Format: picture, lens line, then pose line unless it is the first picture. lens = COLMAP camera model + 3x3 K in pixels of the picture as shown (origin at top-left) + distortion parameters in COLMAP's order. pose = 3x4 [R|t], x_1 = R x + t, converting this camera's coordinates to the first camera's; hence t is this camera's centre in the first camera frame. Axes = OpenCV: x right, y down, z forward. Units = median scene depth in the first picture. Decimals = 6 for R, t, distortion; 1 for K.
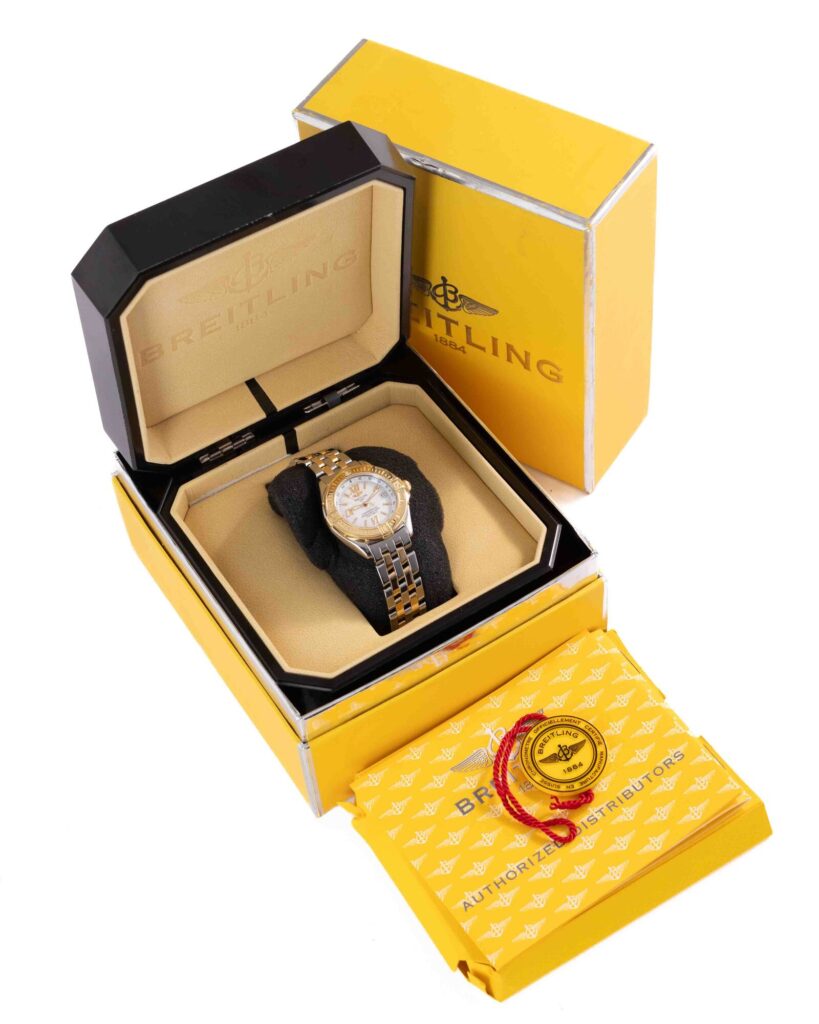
lens RADIAL K [[1821.4, 0, 409.5], [0, 1821.4, 512.0], [0, 0, 1]] dist [0.274263, 0.007179]
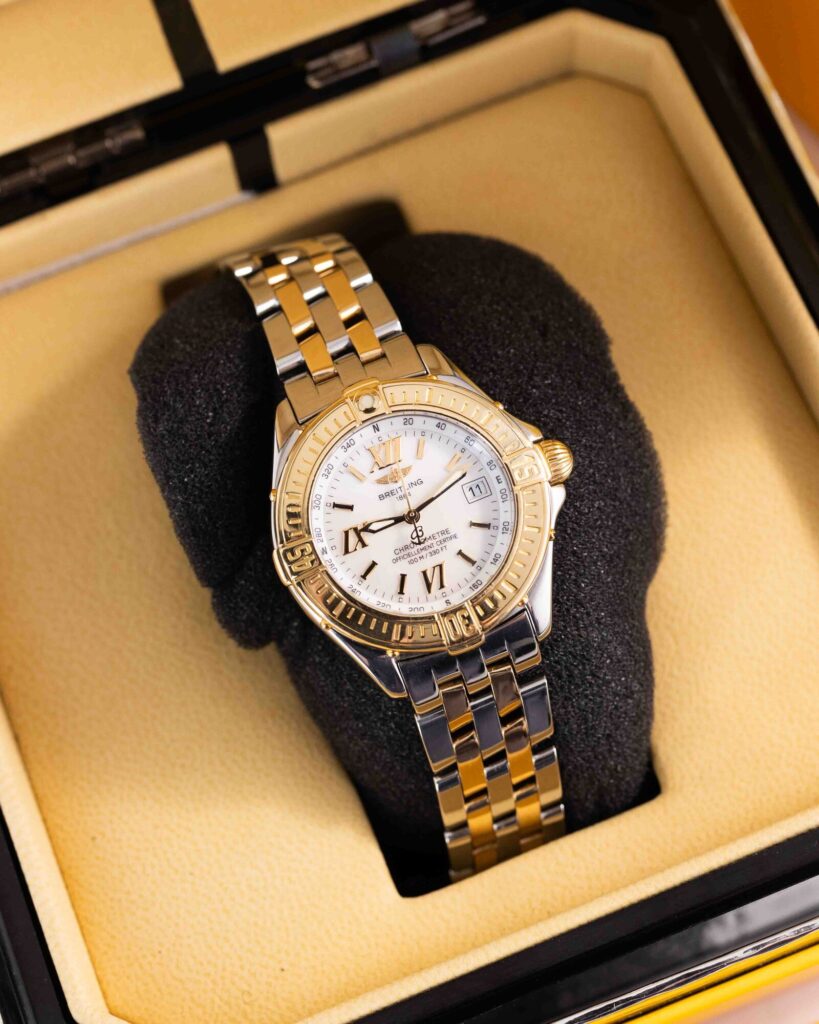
lens RADIAL K [[1821.4, 0, 409.5], [0, 1821.4, 512.0], [0, 0, 1]] dist [0.274263, 0.007179]
pose [[0.984312, 0.165487, -0.061193, -0.005931], [-0.132409, 0.922055, 0.363708, -0.114066], [0.116612, -0.349899, 0.929501, 0.709284]]
